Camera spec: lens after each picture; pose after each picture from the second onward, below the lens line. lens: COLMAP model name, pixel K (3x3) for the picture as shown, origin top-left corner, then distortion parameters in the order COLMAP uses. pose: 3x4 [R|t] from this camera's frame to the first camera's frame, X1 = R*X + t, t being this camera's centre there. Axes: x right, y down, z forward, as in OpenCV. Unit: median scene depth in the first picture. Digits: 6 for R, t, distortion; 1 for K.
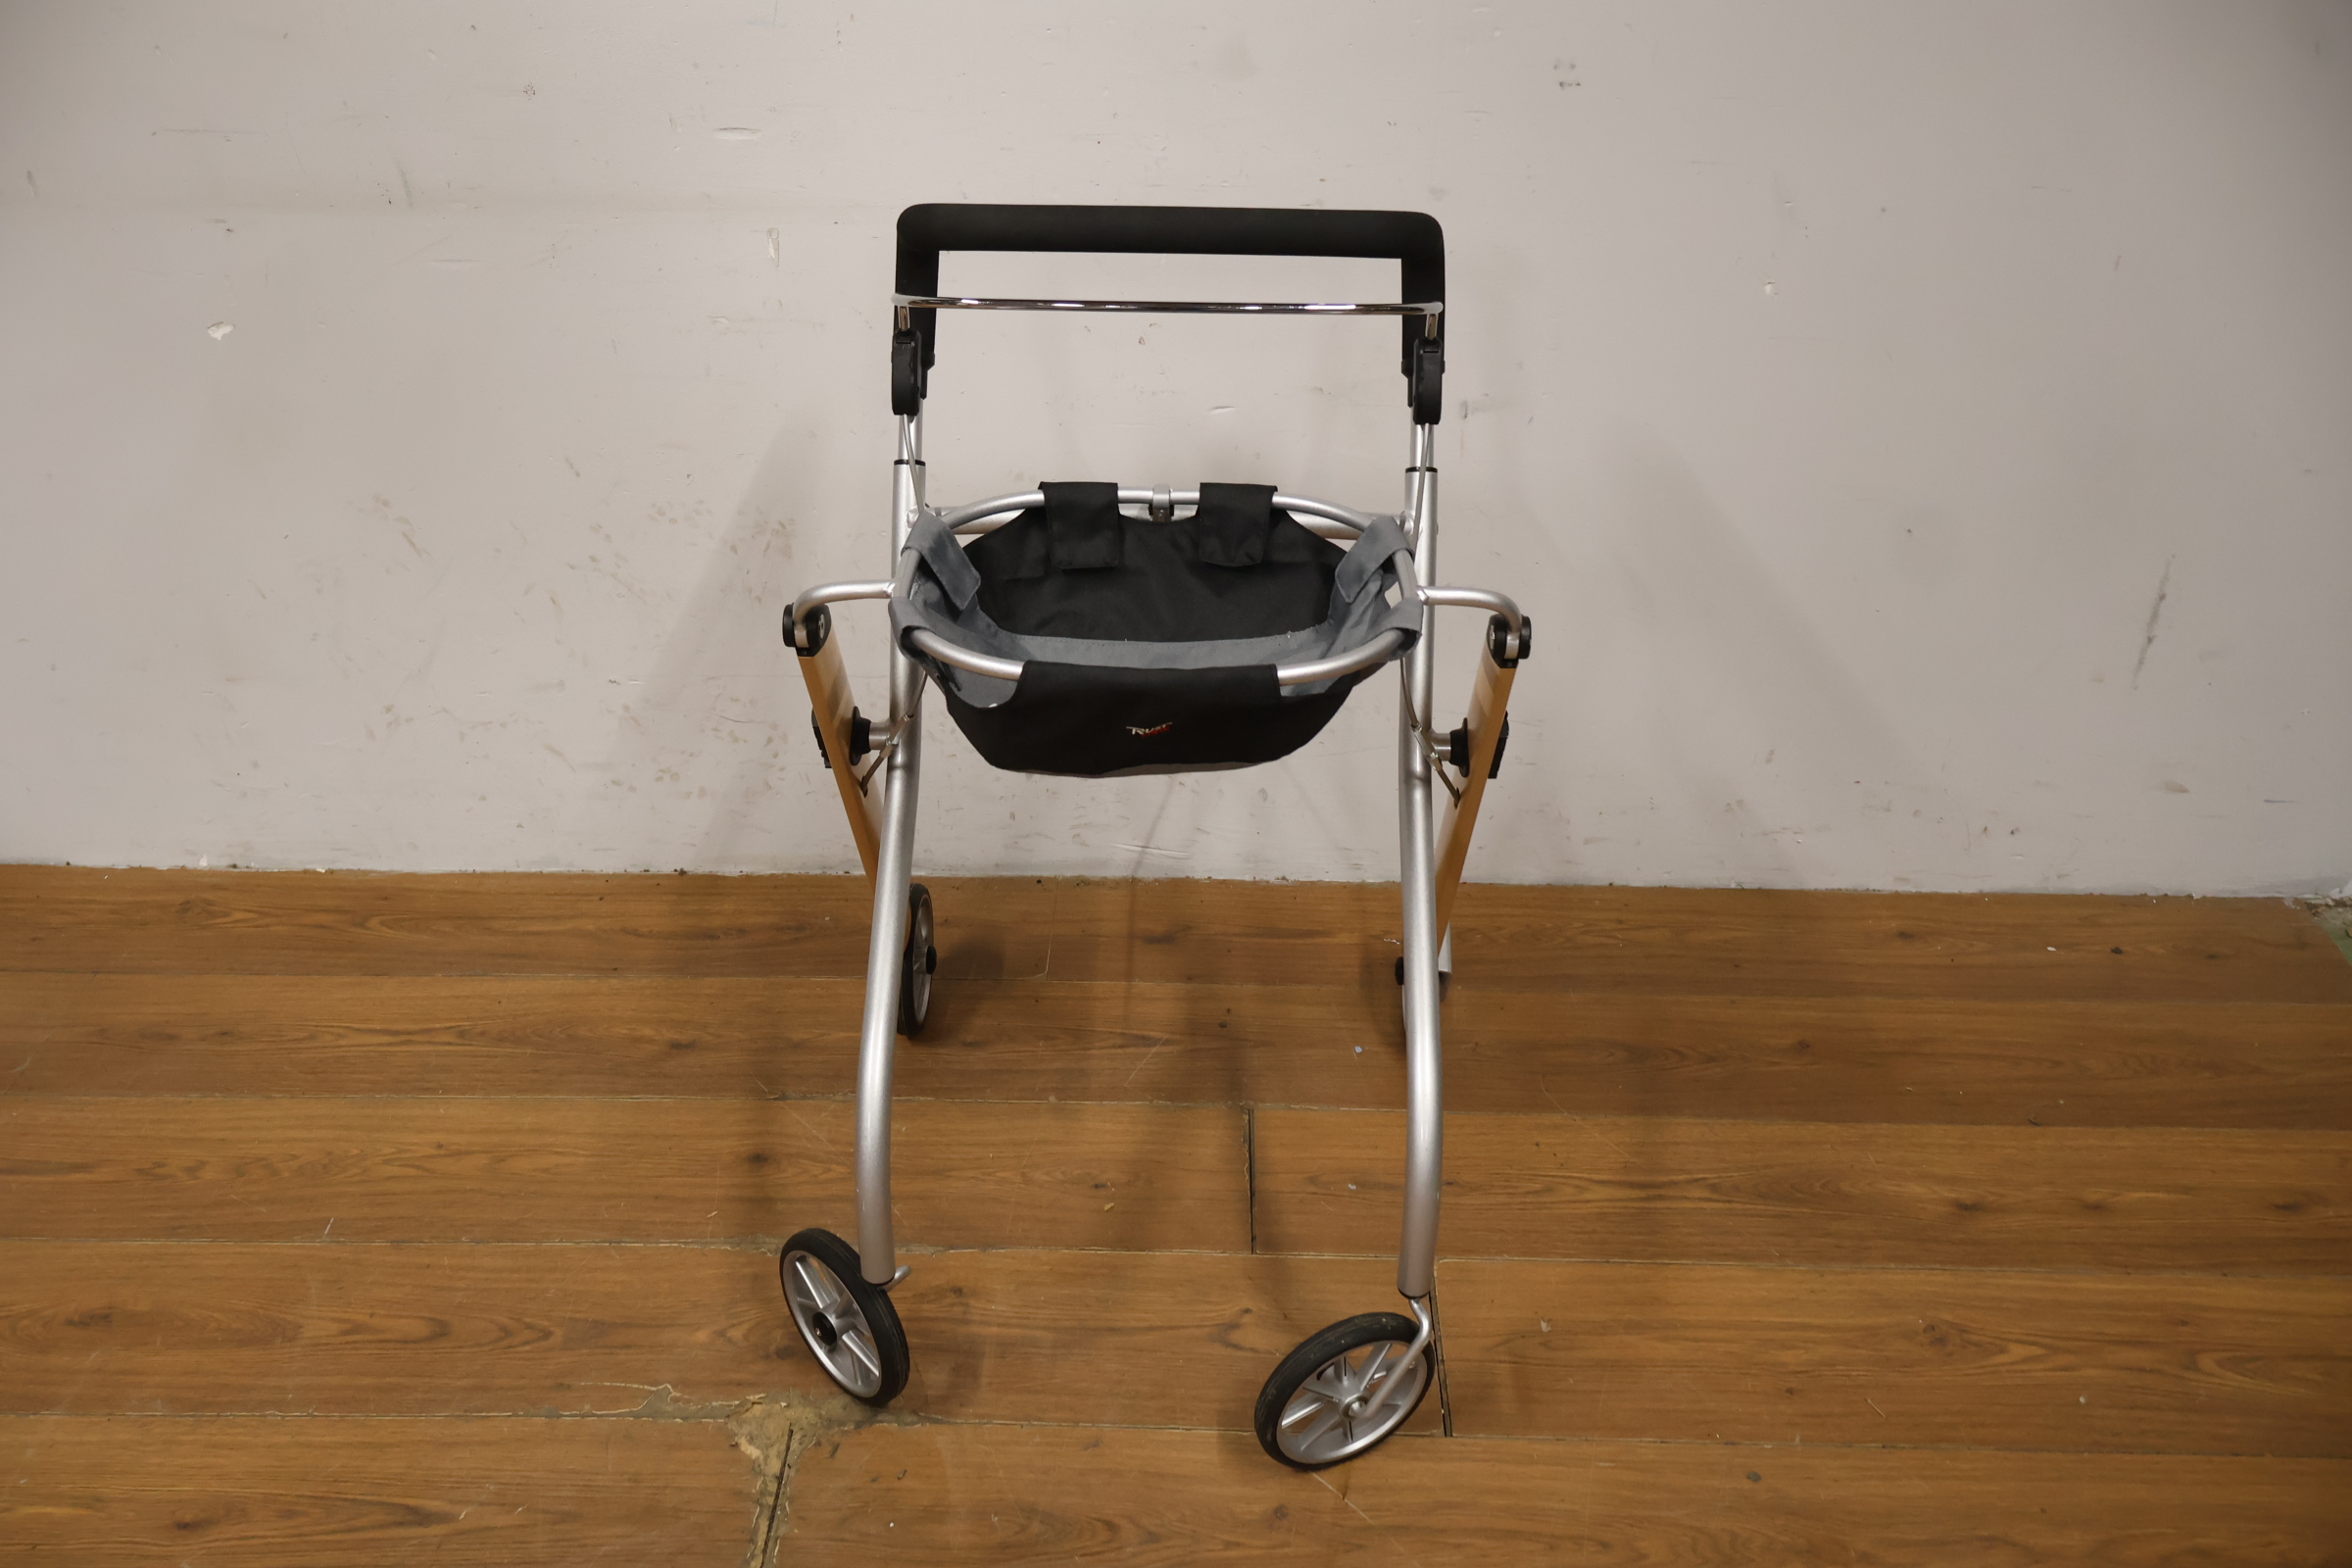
lens RADIAL K [[1997.6, 0, 1168.6], [0, 1997.6, 778.0], [0, 0, 1]] dist [0.003782, 0.000773]
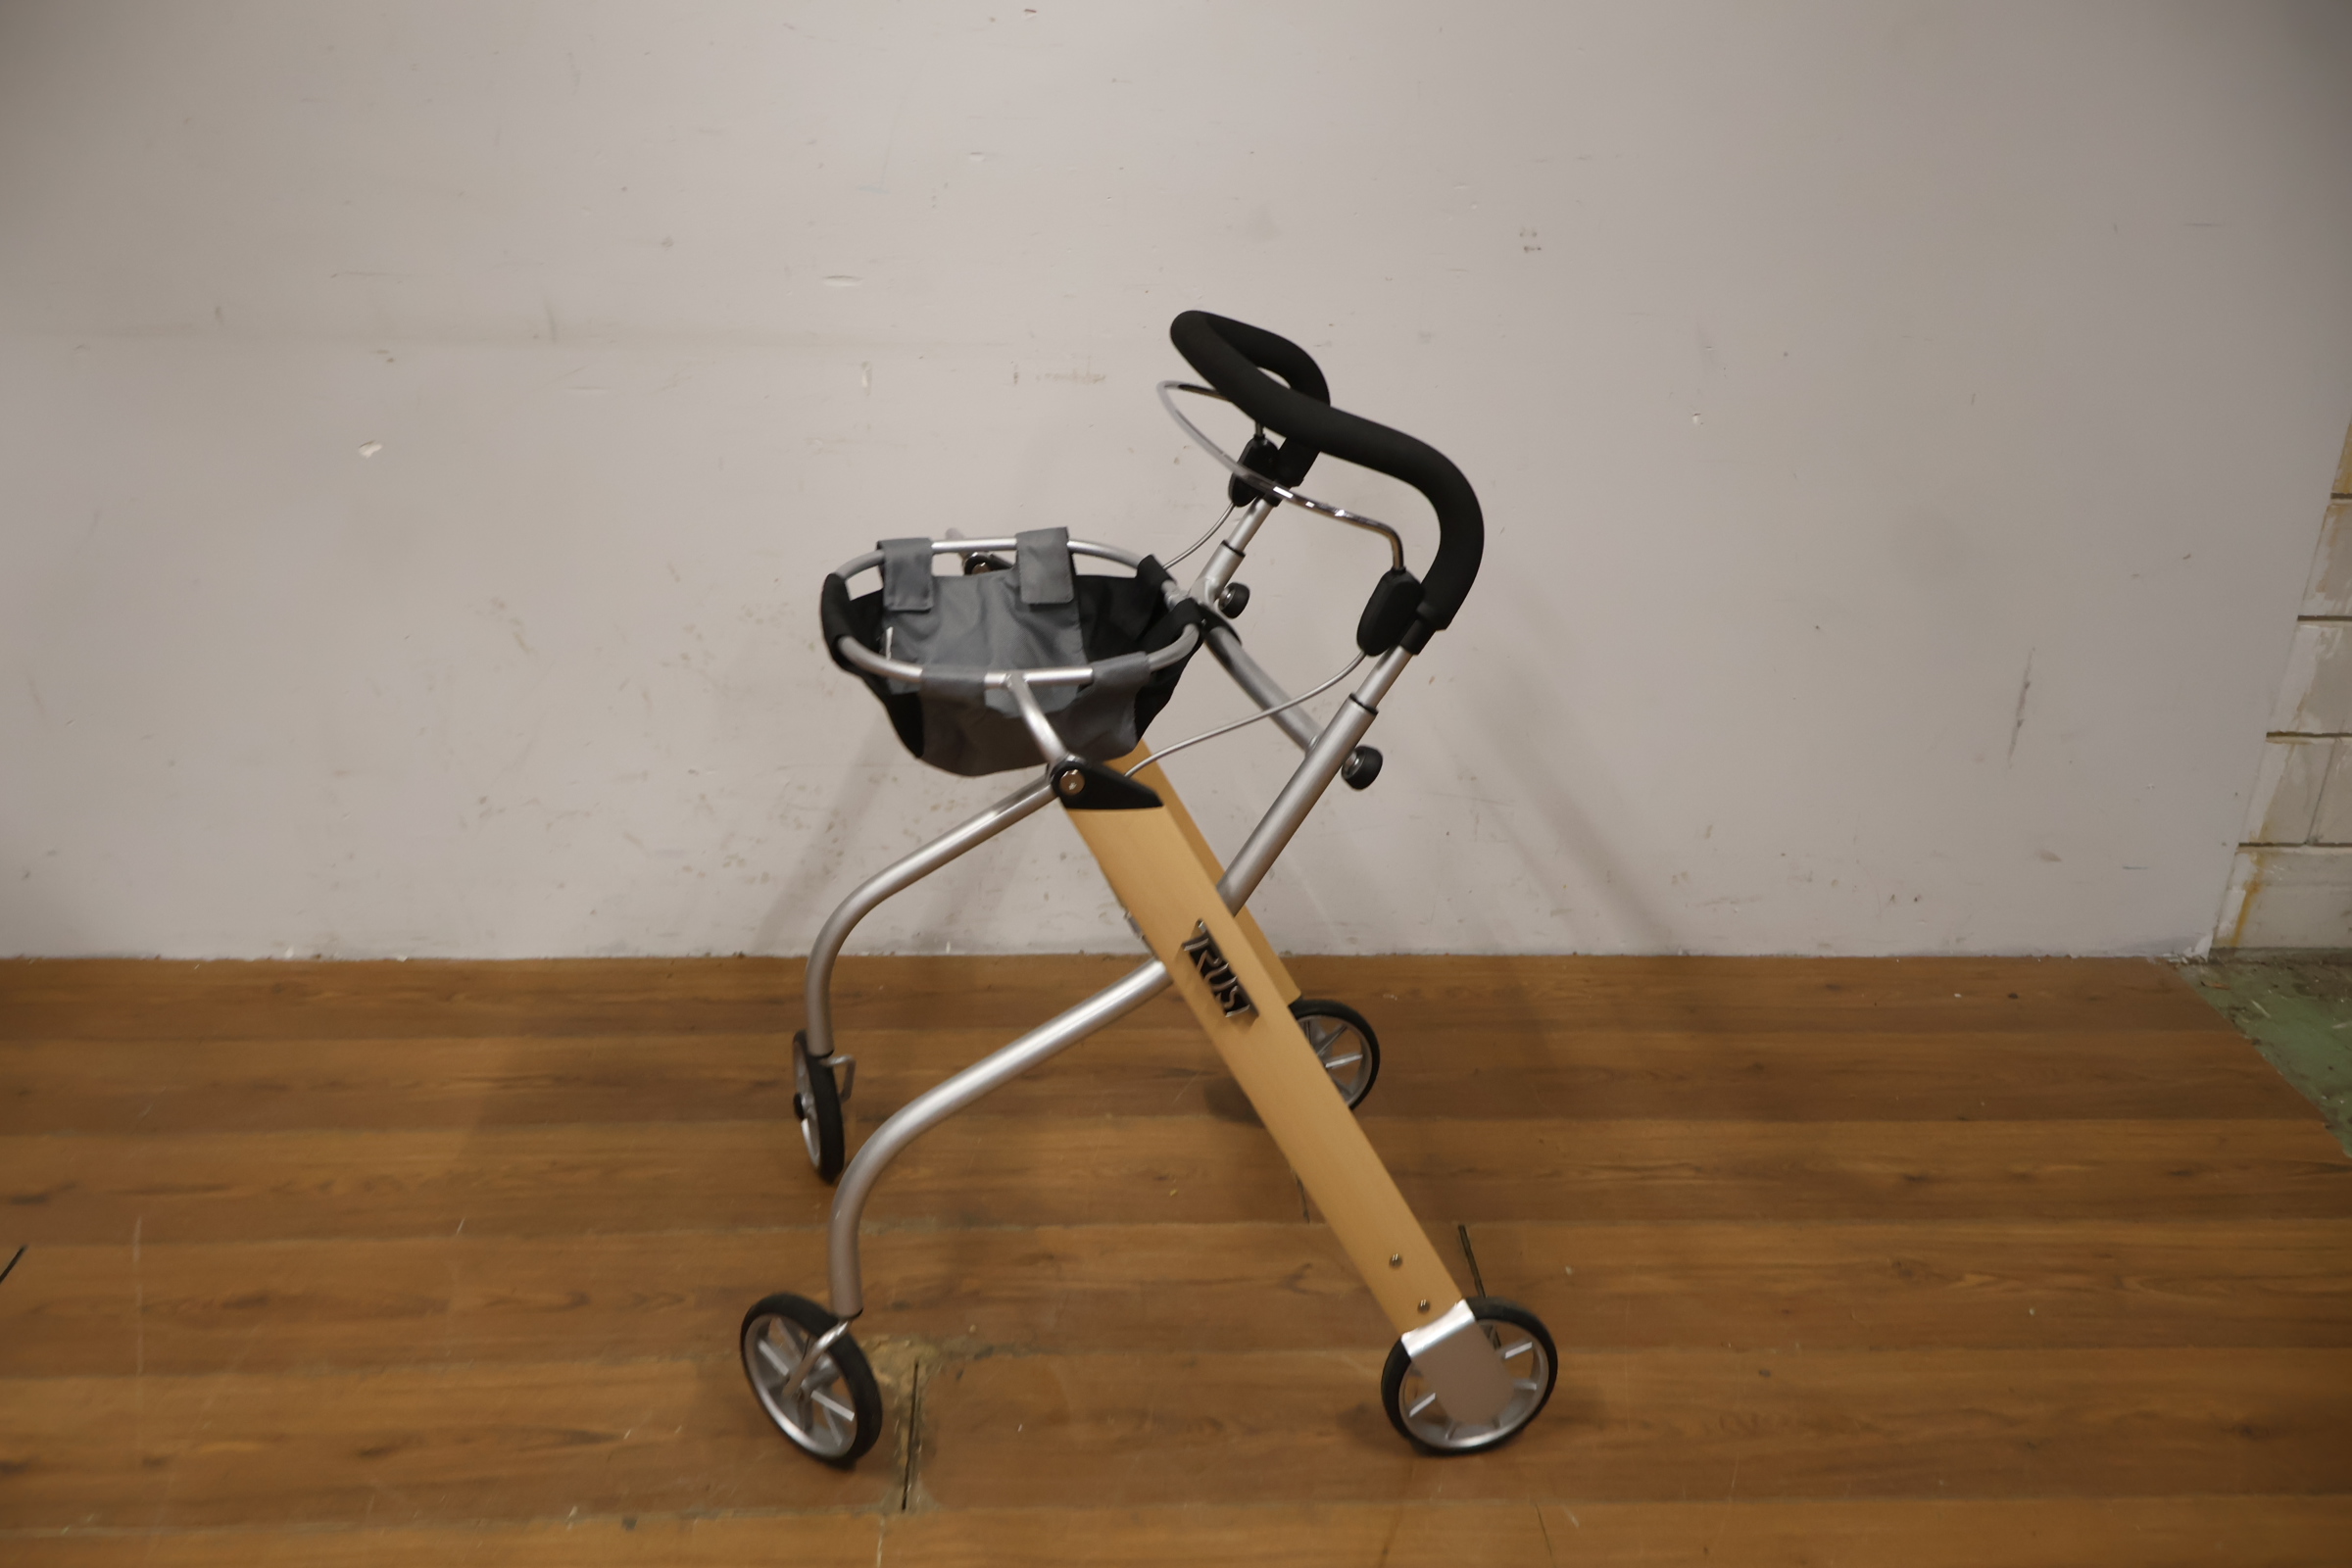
lens RADIAL K [[1997.6, 0, 1168.7], [0, 1997.6, 794.6], [0, 0, 1]] dist [0.003782, 0.000773]
pose [[0.996900, -0.006713, 0.078386, -0.119982], [0.018800, 0.987815, -0.154496, 0.168530], [-0.076394, 0.155491, 0.984879, -0.138129]]
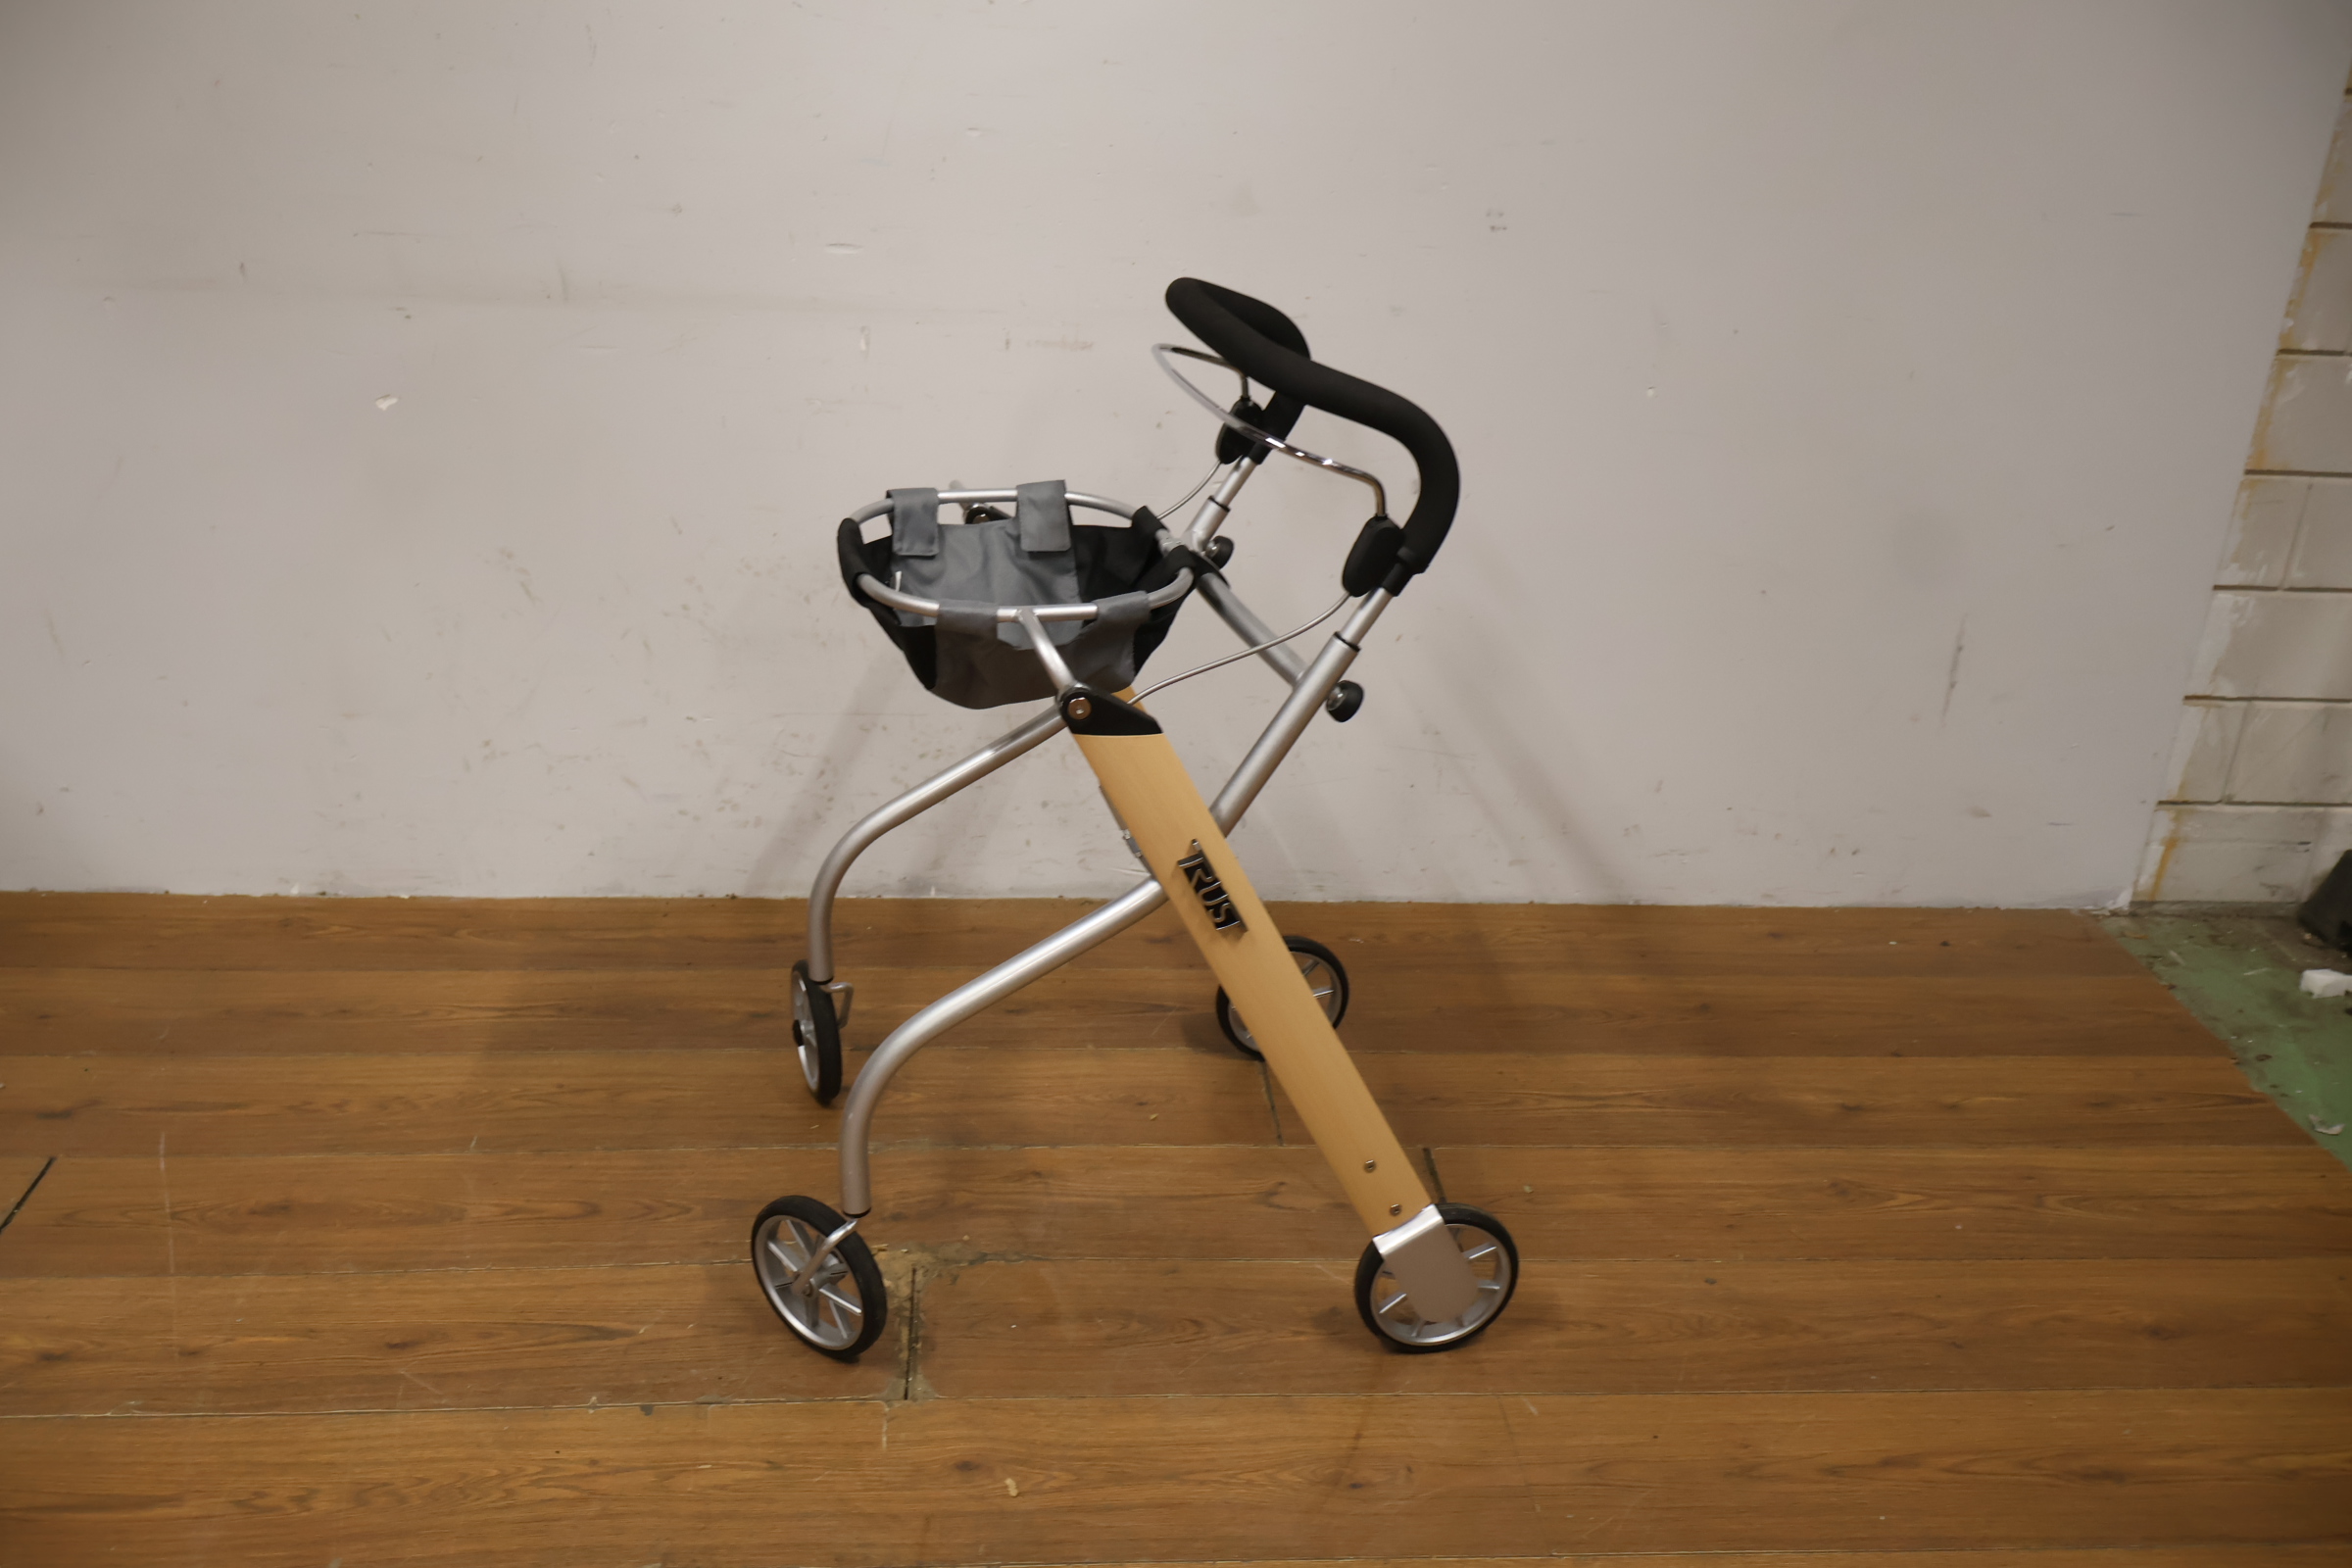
lens RADIAL K [[1997.6, 0, 1163.9], [0, 1997.6, 769.8], [0, 0, 1]] dist [0.003782, 0.000773]
pose [[0.994728, 0.002800, 0.102507, -0.146754], [0.013650, 0.987116, -0.159424, 0.202718], [-0.101633, 0.159982, 0.981874, -0.193116]]
